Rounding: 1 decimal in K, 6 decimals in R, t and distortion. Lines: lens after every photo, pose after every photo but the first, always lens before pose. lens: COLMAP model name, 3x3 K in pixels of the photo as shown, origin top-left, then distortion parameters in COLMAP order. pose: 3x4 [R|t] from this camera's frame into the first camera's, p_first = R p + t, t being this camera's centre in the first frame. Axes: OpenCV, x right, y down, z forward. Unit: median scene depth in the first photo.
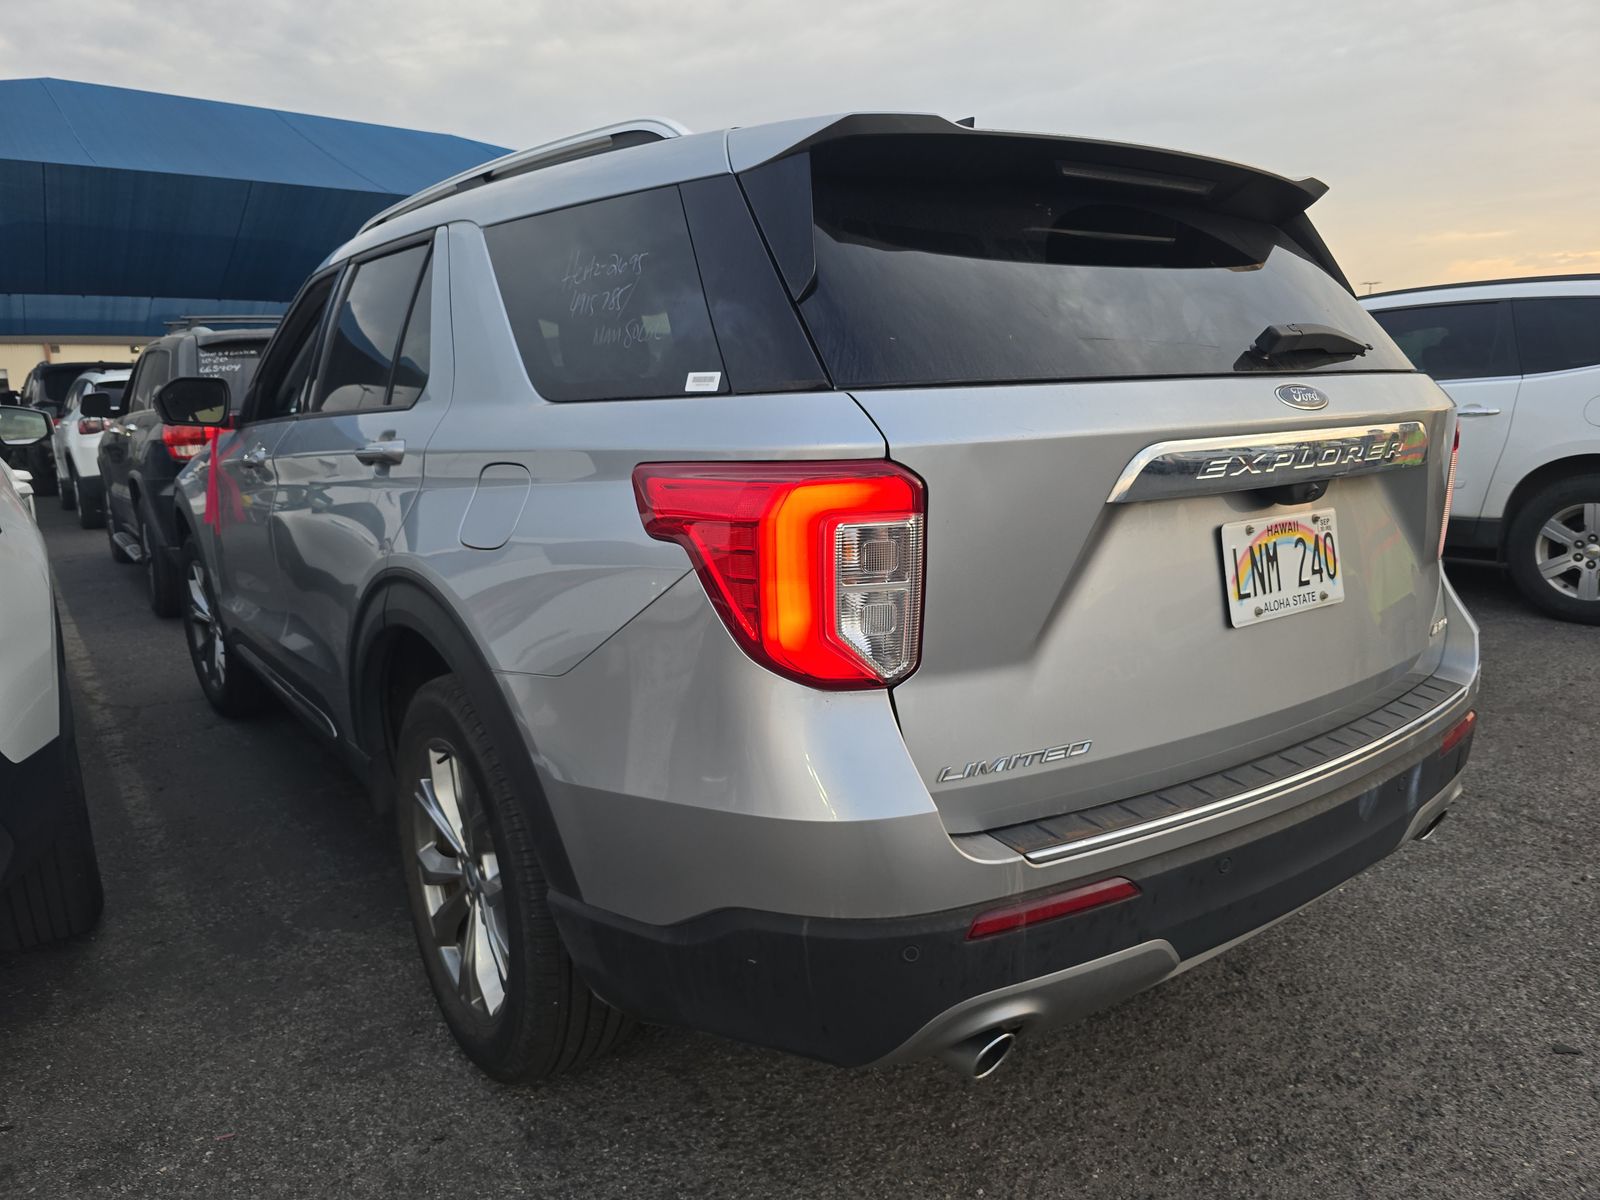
lens RADIAL K [[1088.7, 0, 800.4], [0, 1088.7, 574.3], [0, 0, 1]] dist [0.059868, -0.052882]
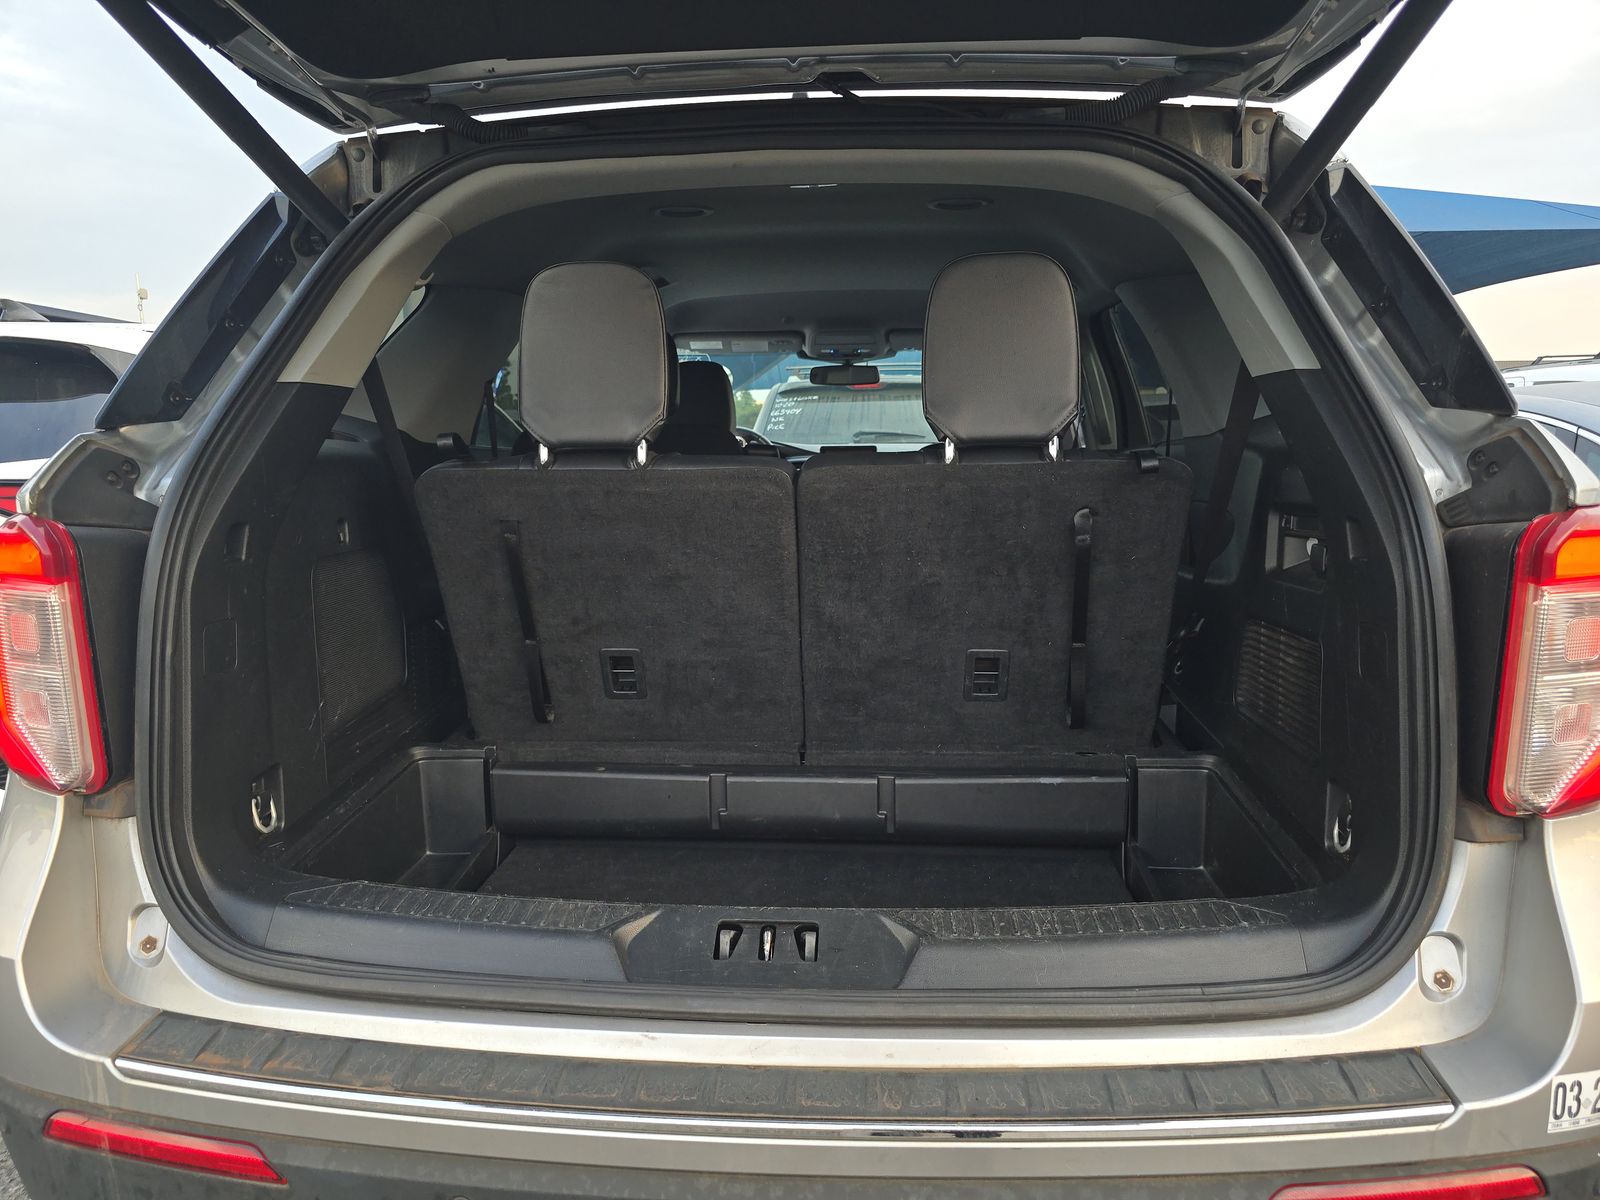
lens RADIAL K [[1088.7, 0, 800.4], [0, 1088.7, 574.3], [0, 0, 1]] dist [0.059868, -0.052882]
pose [[0.759329, 0.094109, -0.643865, 0.822012], [-0.117234, 0.993080, 0.006894, -0.105361], [0.640059, 0.070248, 0.765108, 0.569932]]
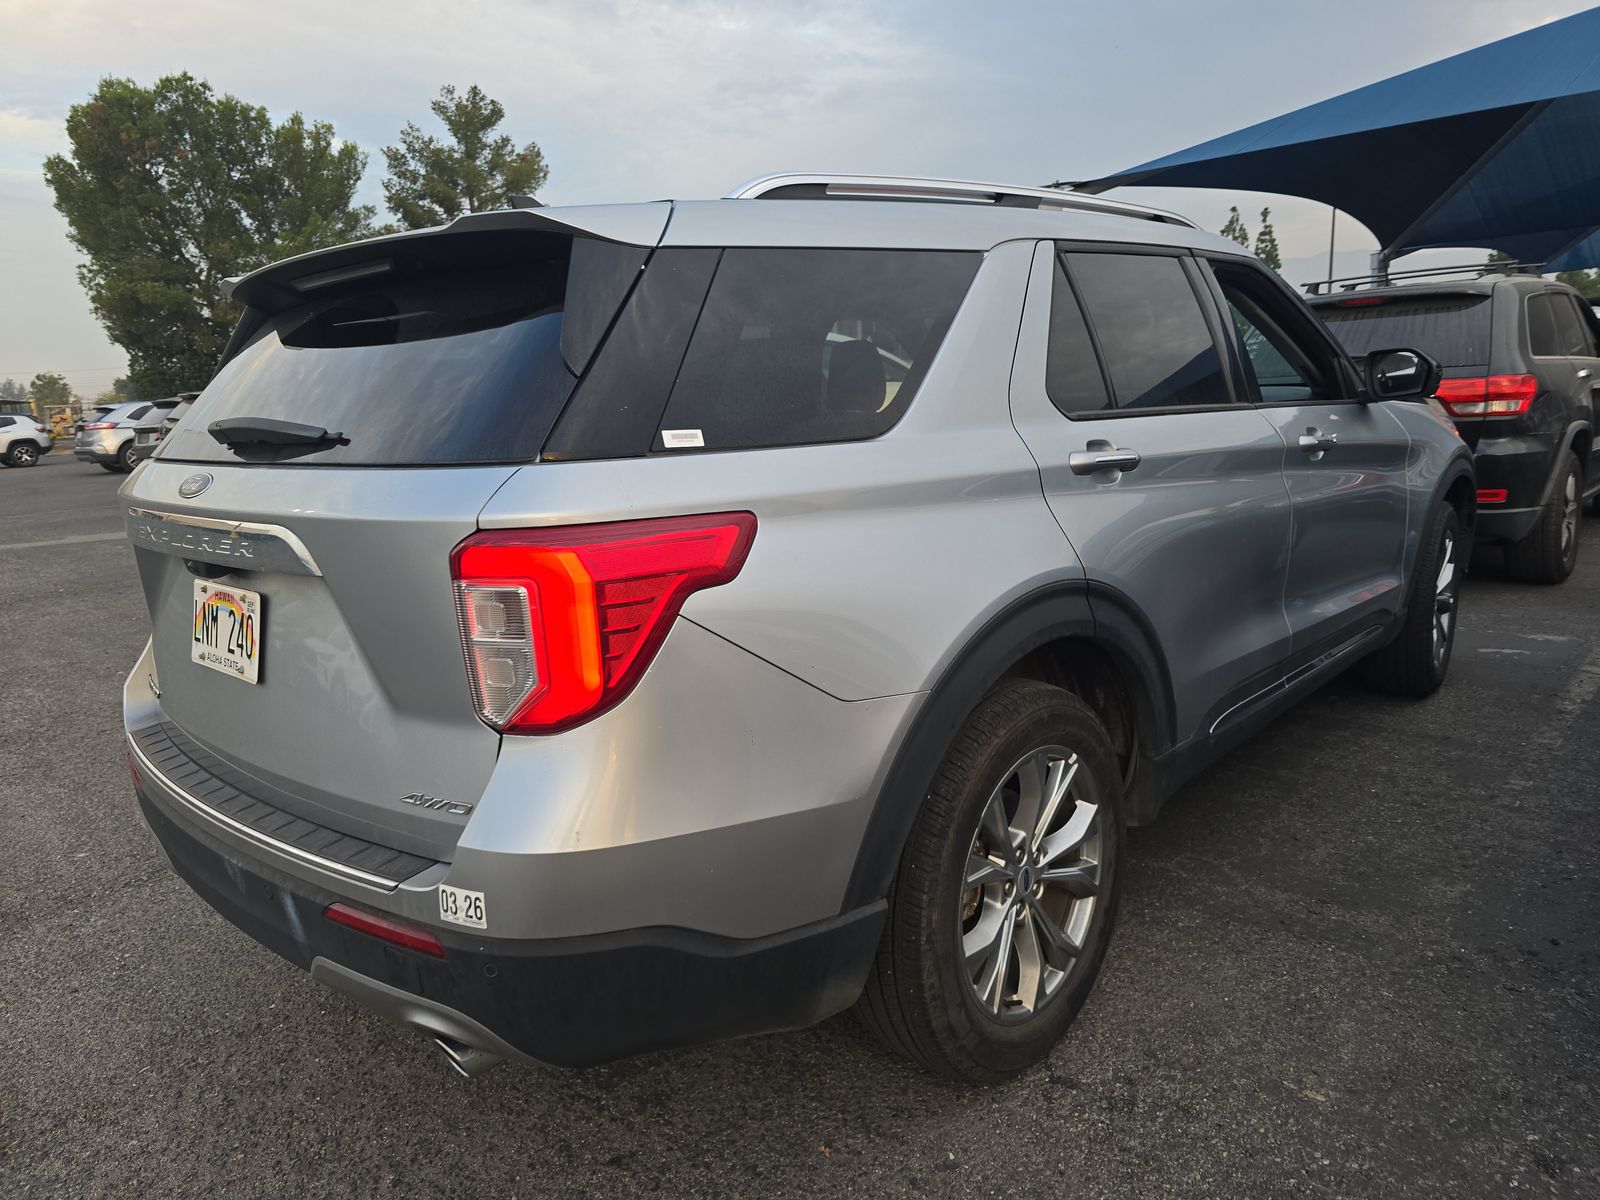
lens RADIAL K [[1026.6, 0, 800.1], [0, 1026.6, 652.7], [0, 0, 1]] dist [0.045153, -0.002080]
pose [[0.196455, 0.224500, -0.954466, 1.595241], [-0.145369, 0.969346, 0.198079, -0.285795], [0.969677, 0.099836, 0.223068, 1.340579]]
